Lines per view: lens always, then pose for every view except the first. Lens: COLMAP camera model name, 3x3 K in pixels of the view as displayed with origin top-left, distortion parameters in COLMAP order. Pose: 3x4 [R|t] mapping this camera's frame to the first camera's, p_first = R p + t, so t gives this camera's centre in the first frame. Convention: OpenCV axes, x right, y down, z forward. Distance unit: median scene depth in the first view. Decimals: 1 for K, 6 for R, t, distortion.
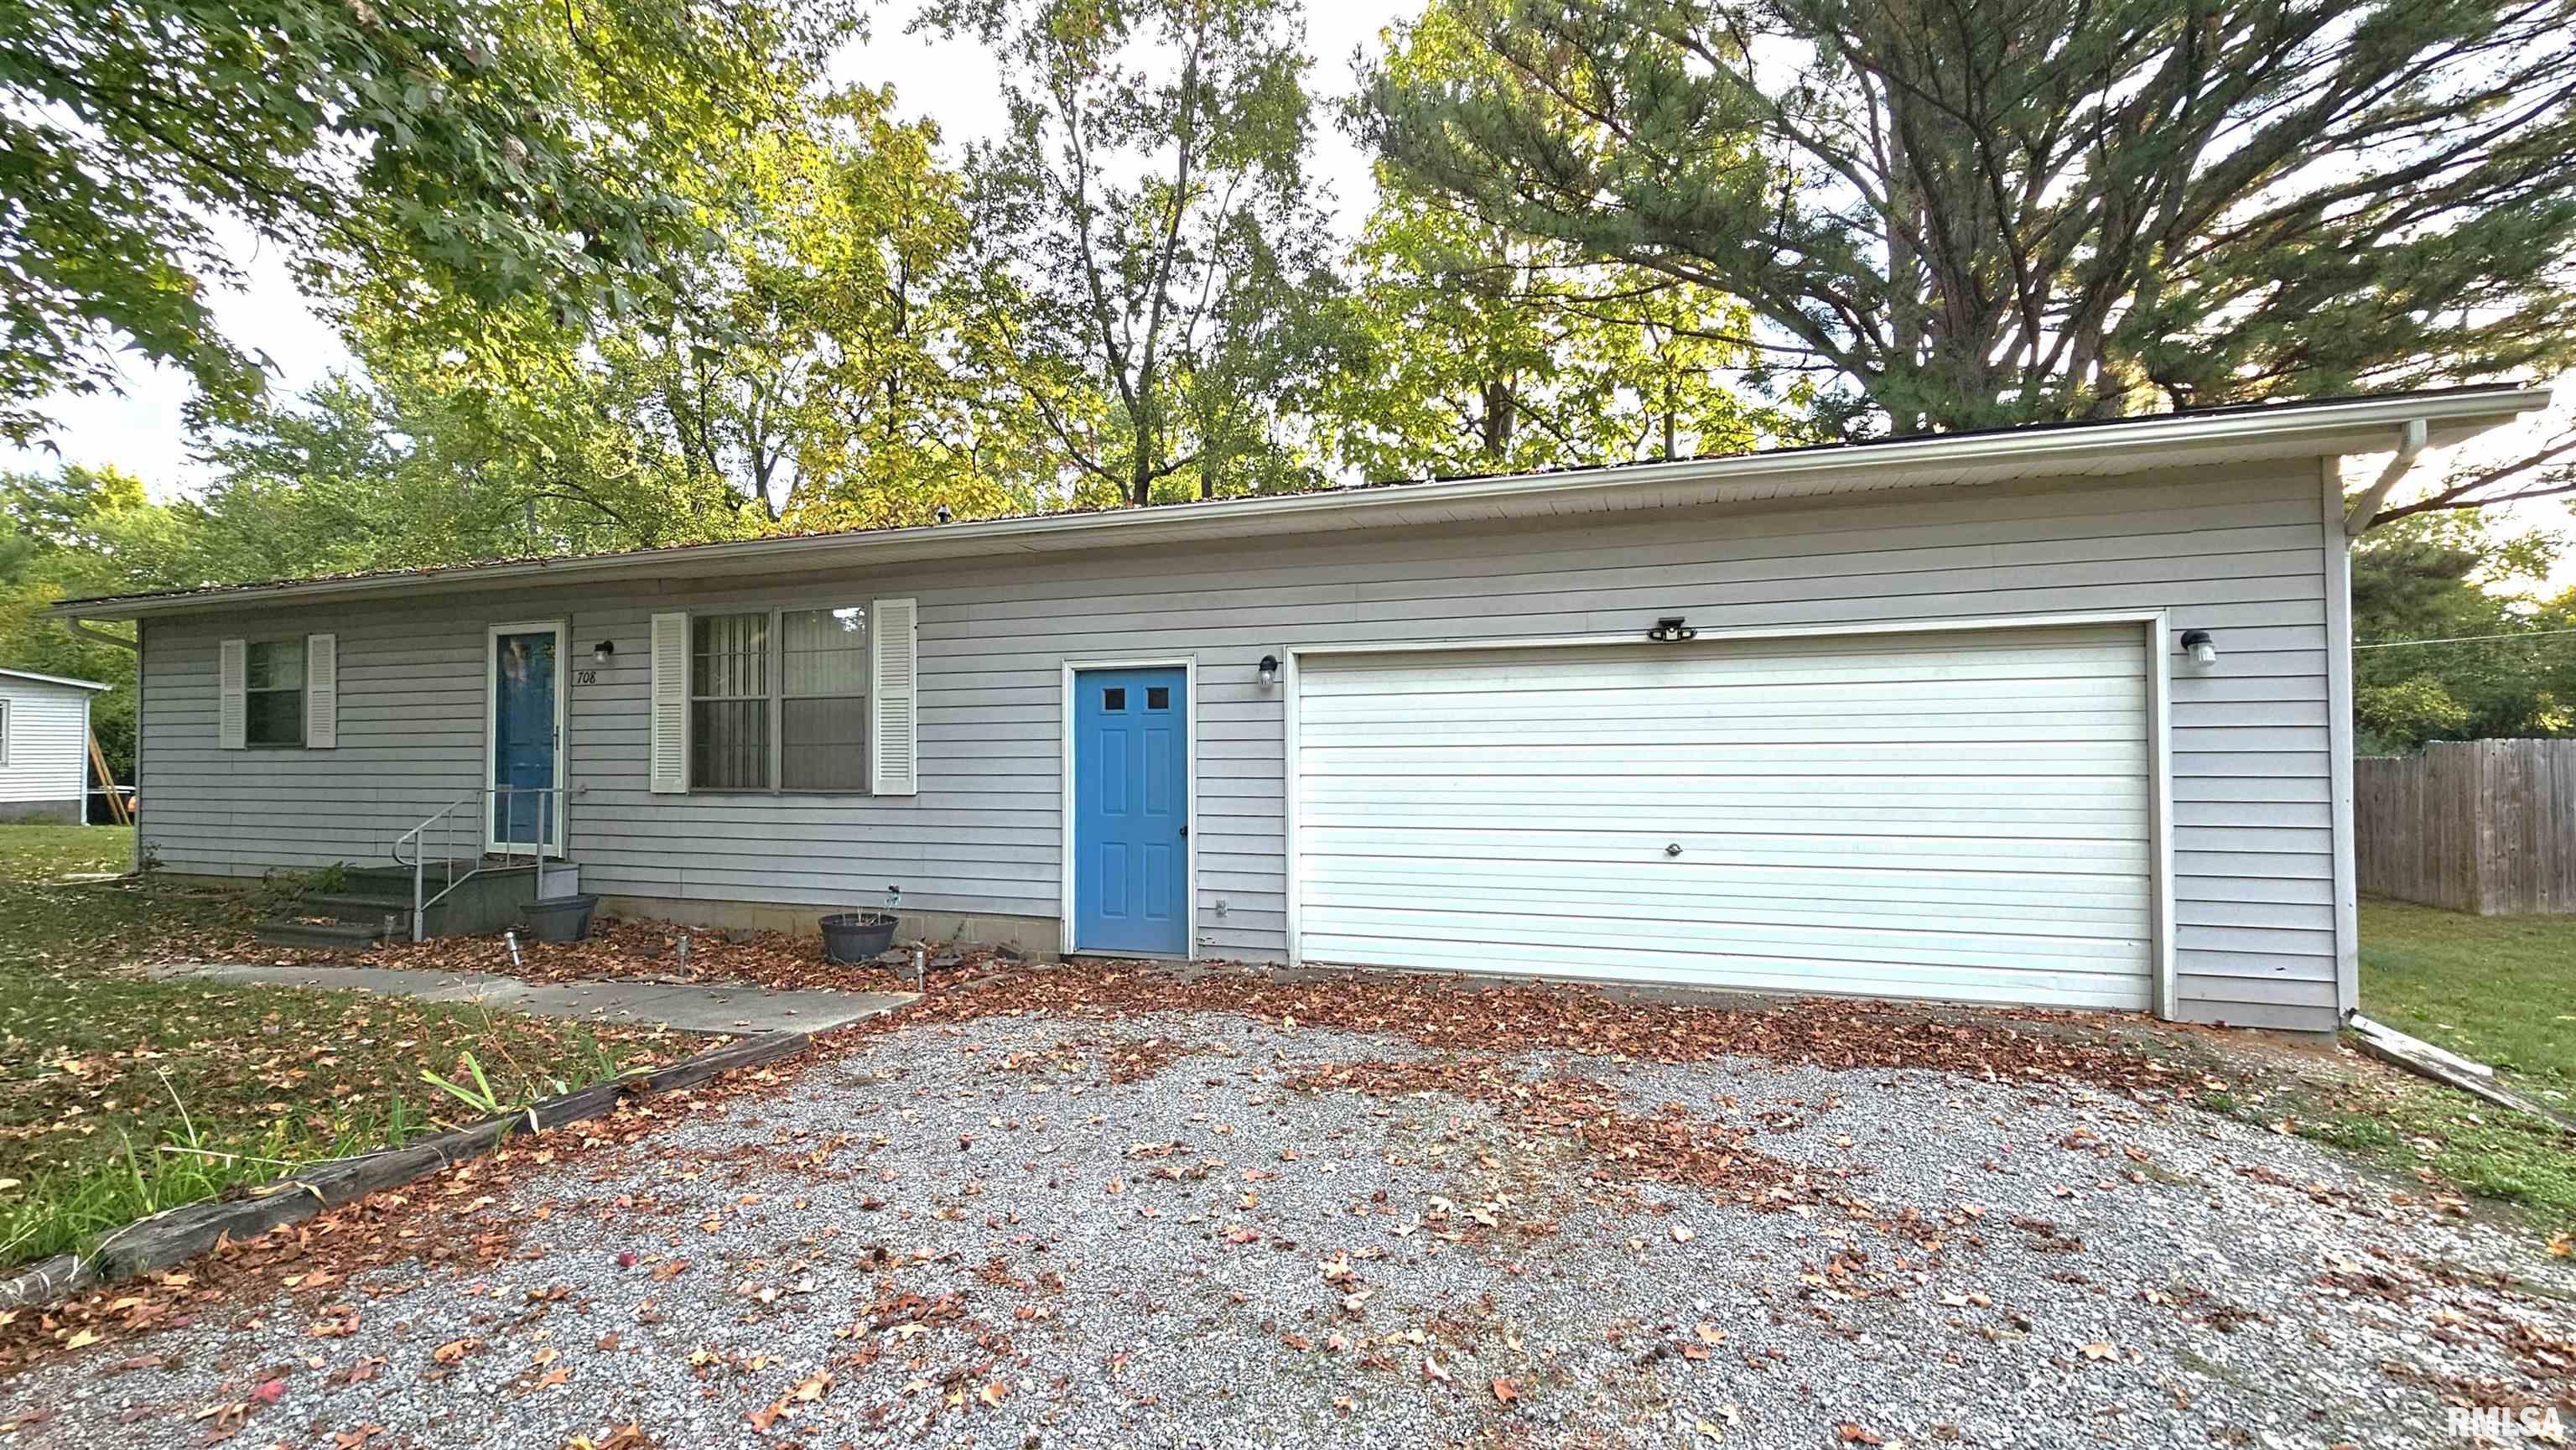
lens RADIAL K [[1055.3, 0, 1287.7], [0, 1055.3, 734.3], [0, 0, 1]] dist [0.001312, 0.000047]
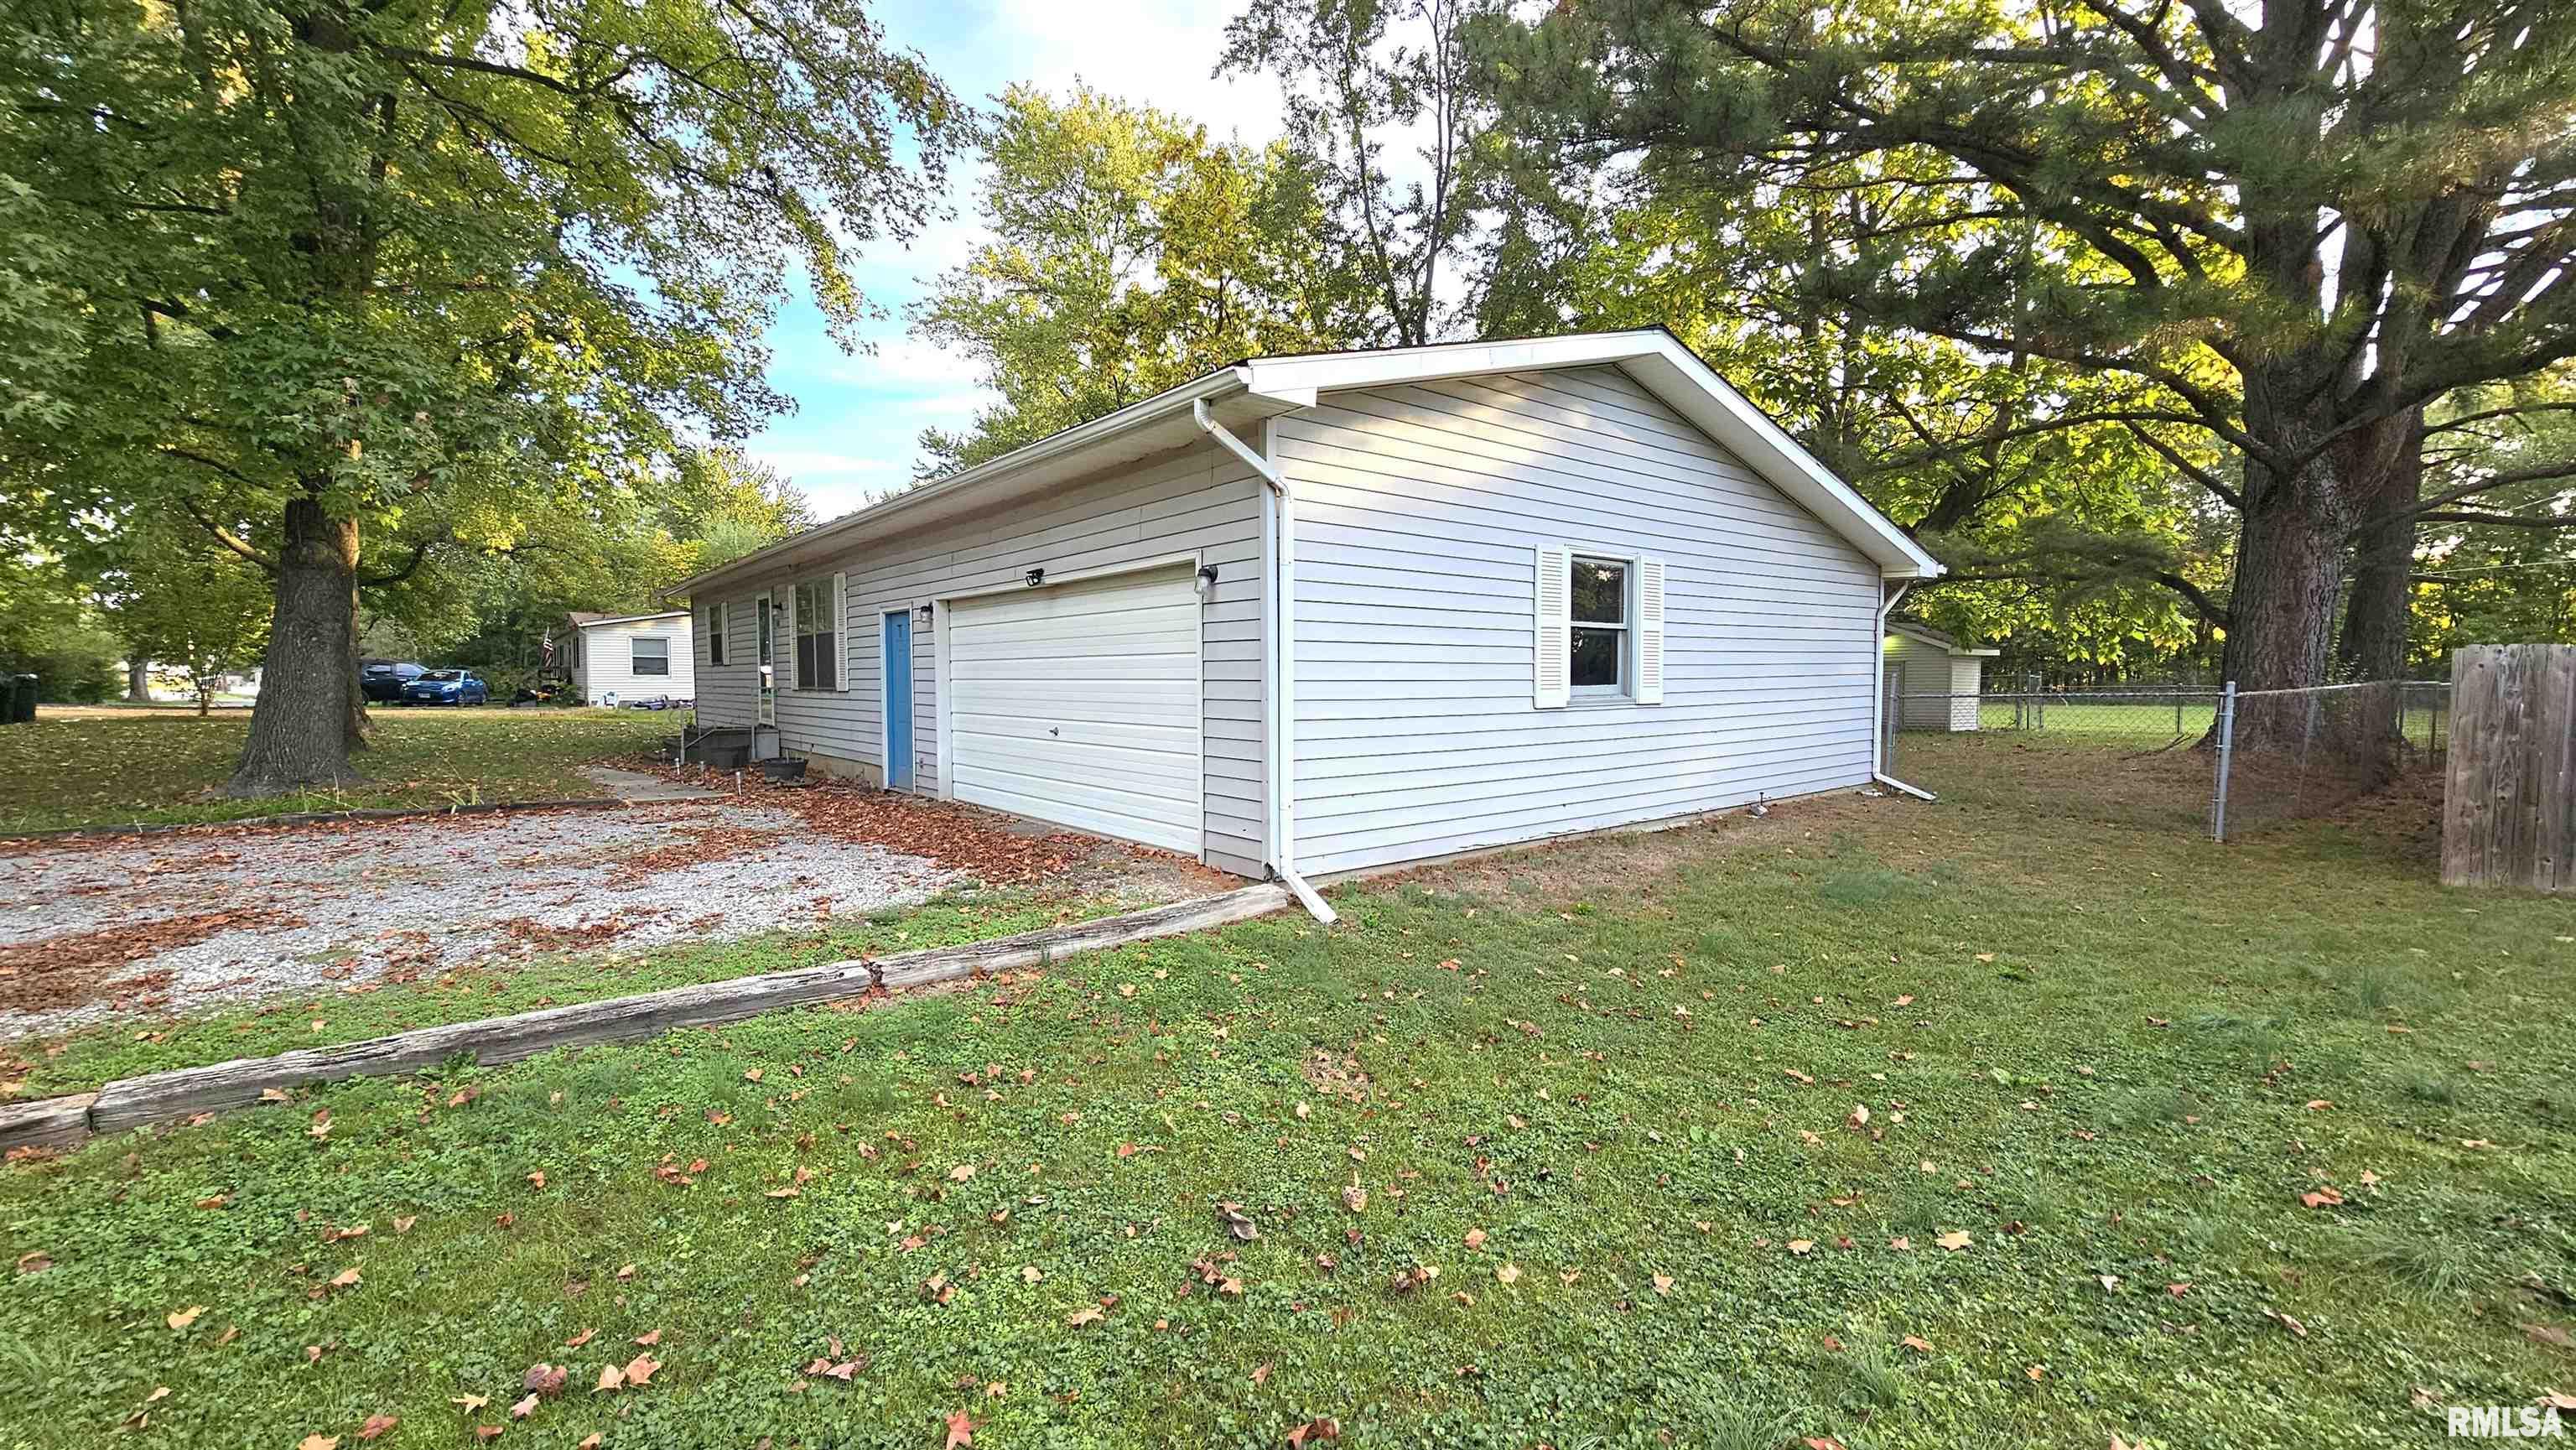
lens RADIAL K [[1055.3, 0, 1298.4], [0, 1055.3, 725.7], [0, 0, 1]] dist [0.001312, 0.000047]
pose [[0.846219, 0.025896, -0.532205, 1.148885], [0.007618, 0.998128, 0.060680, 0.014938], [0.532780, -0.055403, 0.844438, -0.037094]]
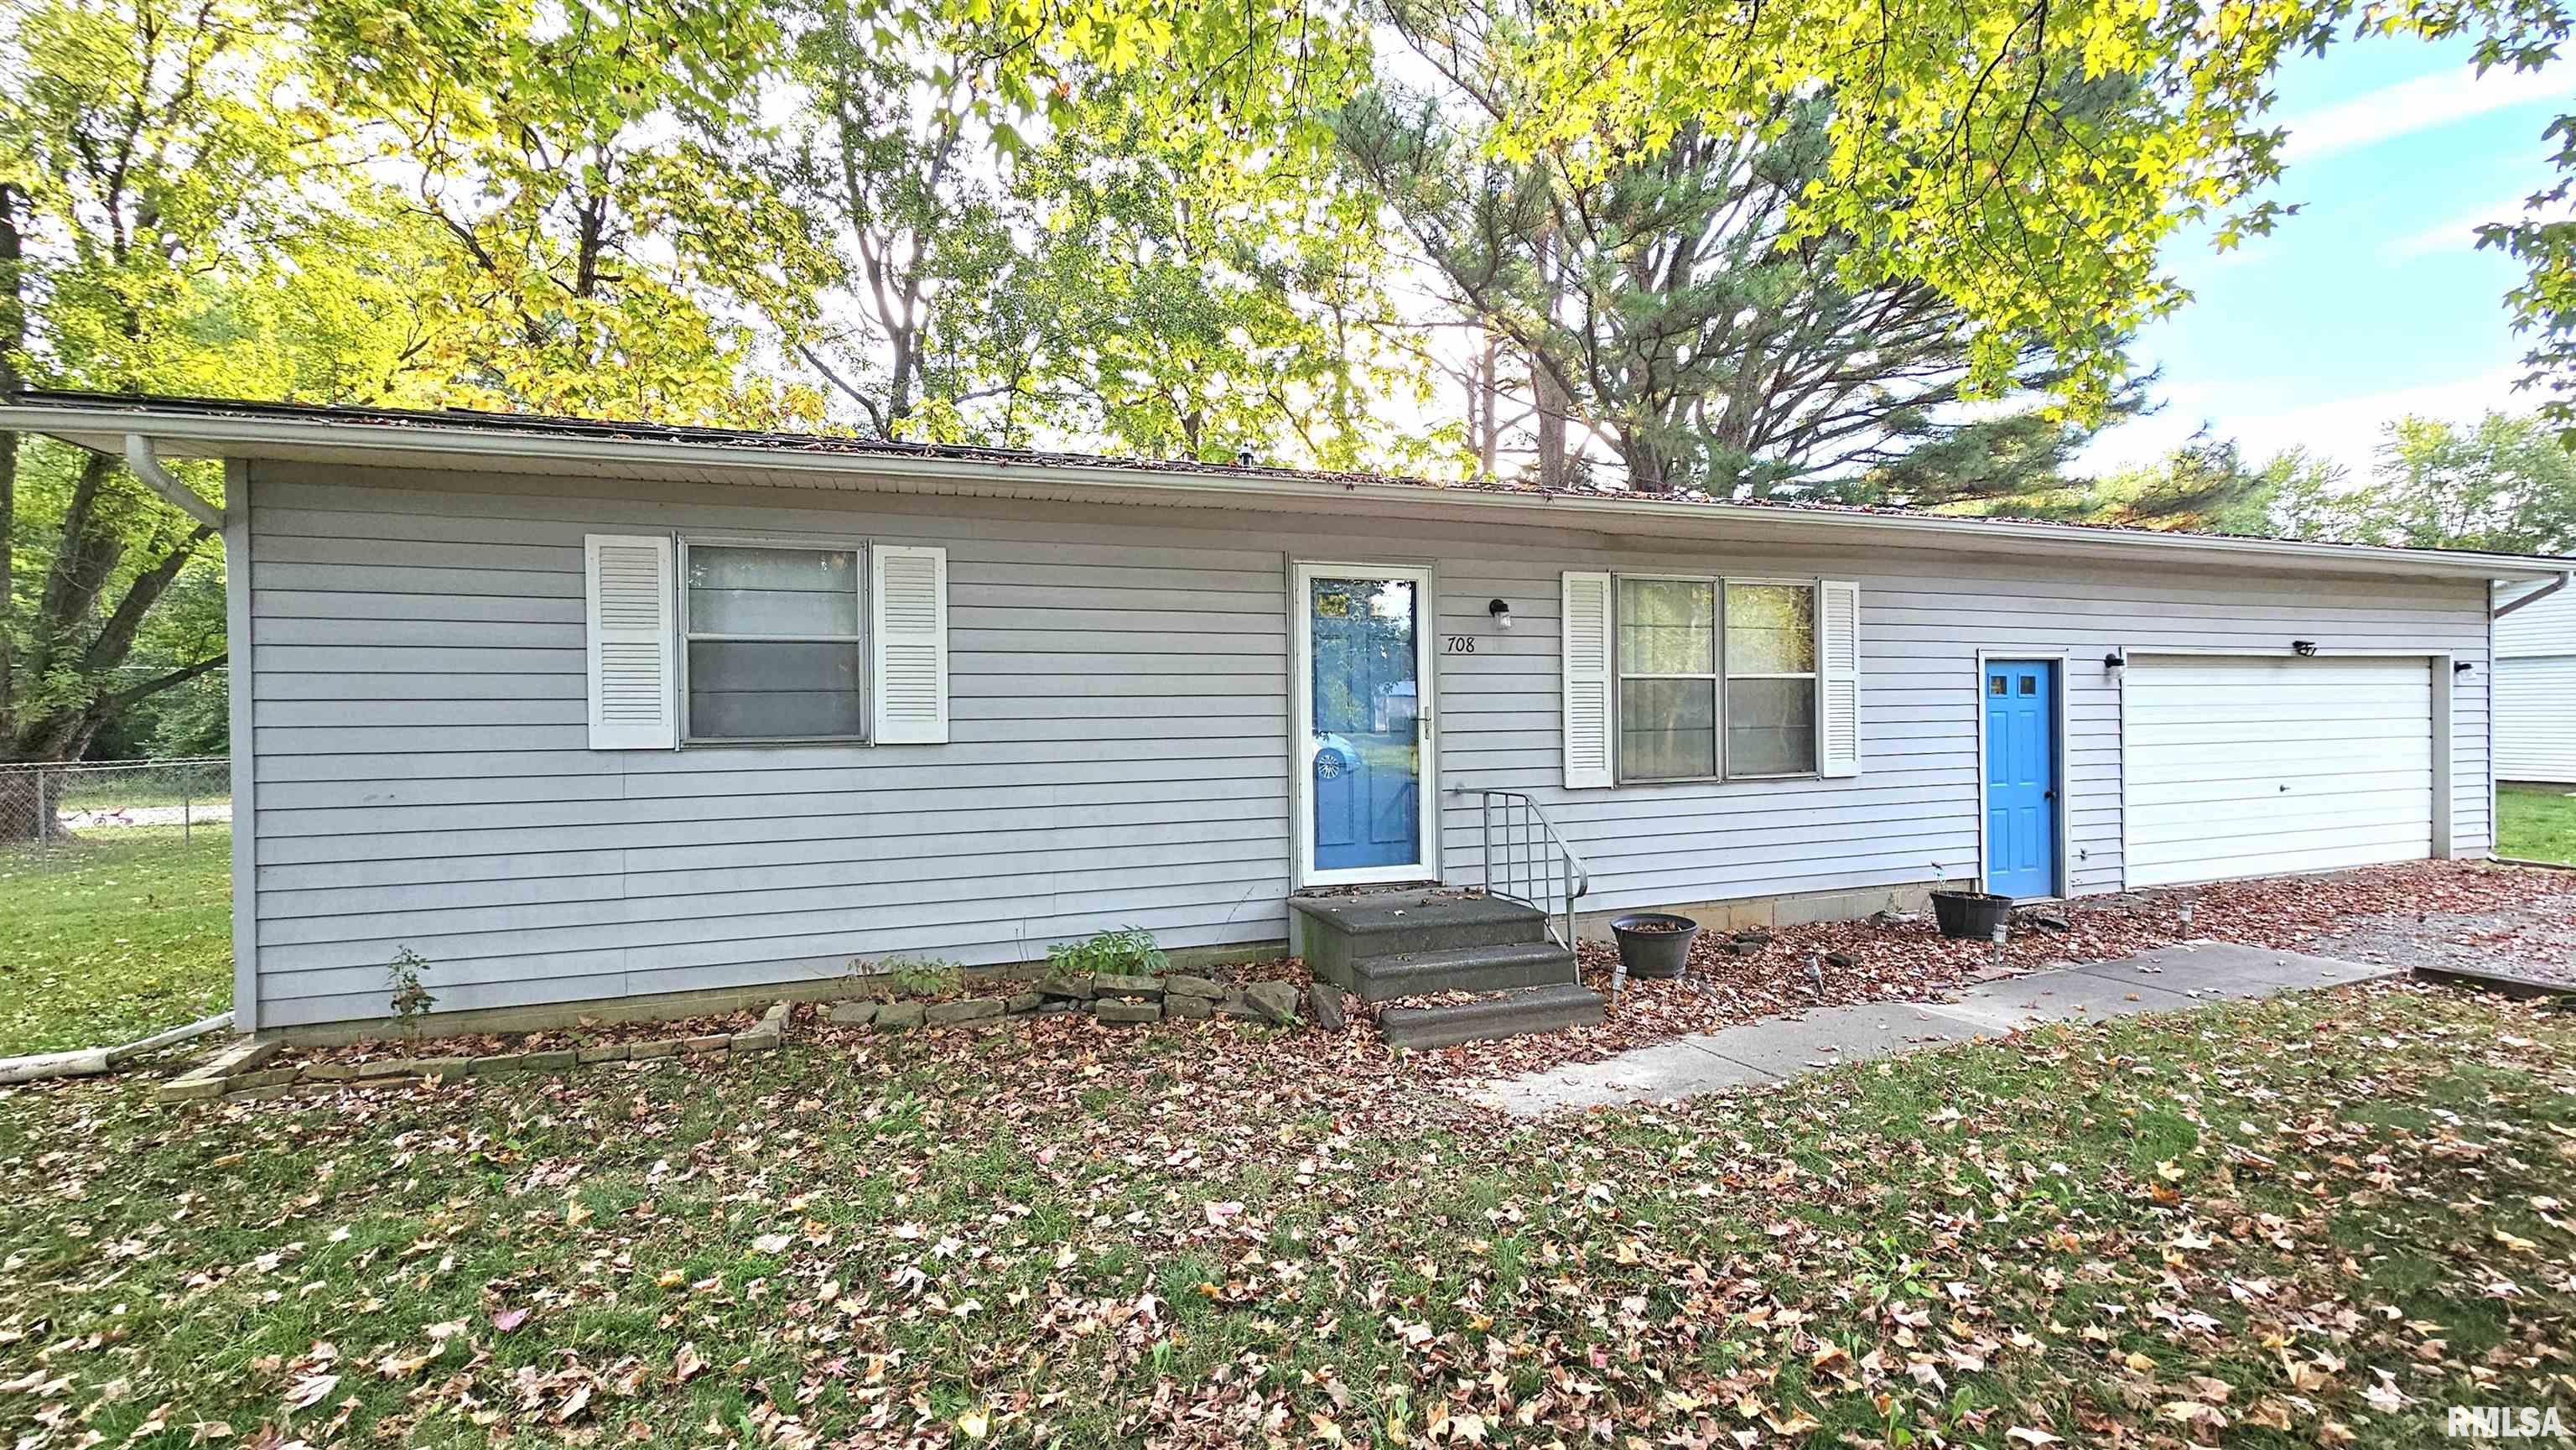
lens RADIAL K [[1055.3, 0, 1288.1], [0, 1055.3, 715.7], [0, 0, 1]] dist [0.001312, 0.000047]
pose [[0.790655, -0.007125, 0.612220, -1.420049], [-0.002102, 0.999895, 0.014352, -0.014115], [-0.612258, -0.012634, 0.790557, 0.534824]]
